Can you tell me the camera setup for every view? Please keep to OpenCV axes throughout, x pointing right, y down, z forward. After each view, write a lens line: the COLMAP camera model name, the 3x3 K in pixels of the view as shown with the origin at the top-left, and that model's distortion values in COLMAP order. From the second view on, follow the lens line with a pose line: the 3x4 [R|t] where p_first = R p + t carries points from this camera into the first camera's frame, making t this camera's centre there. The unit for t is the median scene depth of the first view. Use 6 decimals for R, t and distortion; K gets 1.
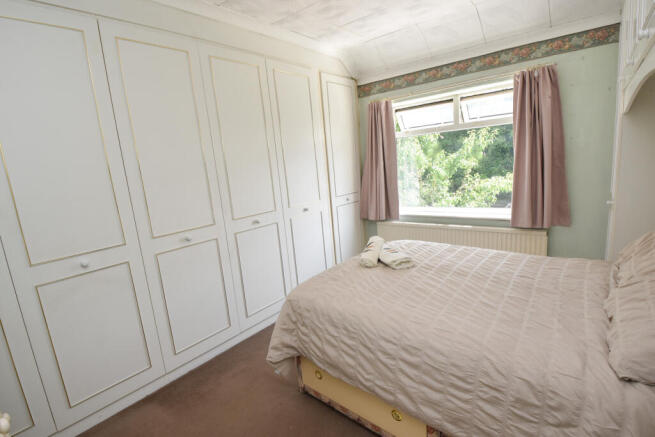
lens RADIAL K [[319.4, 0, 327.5], [0, 319.4, 218.5], [0, 0, 1]] dist [-0.000903, -0.022088]
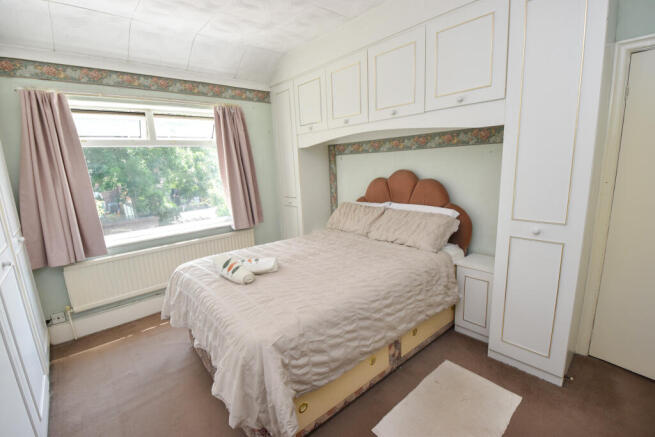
lens RADIAL K [[289.9, 0, 329.8], [0, 289.9, 218.2], [0, 0, 1]] dist [-0.003481, -0.015412]
pose [[0.146683, -0.112611, 0.982753, -0.480371], [0.202842, 0.975811, 0.081540, -0.036630], [-0.968163, 0.187383, 0.165977, 0.469446]]
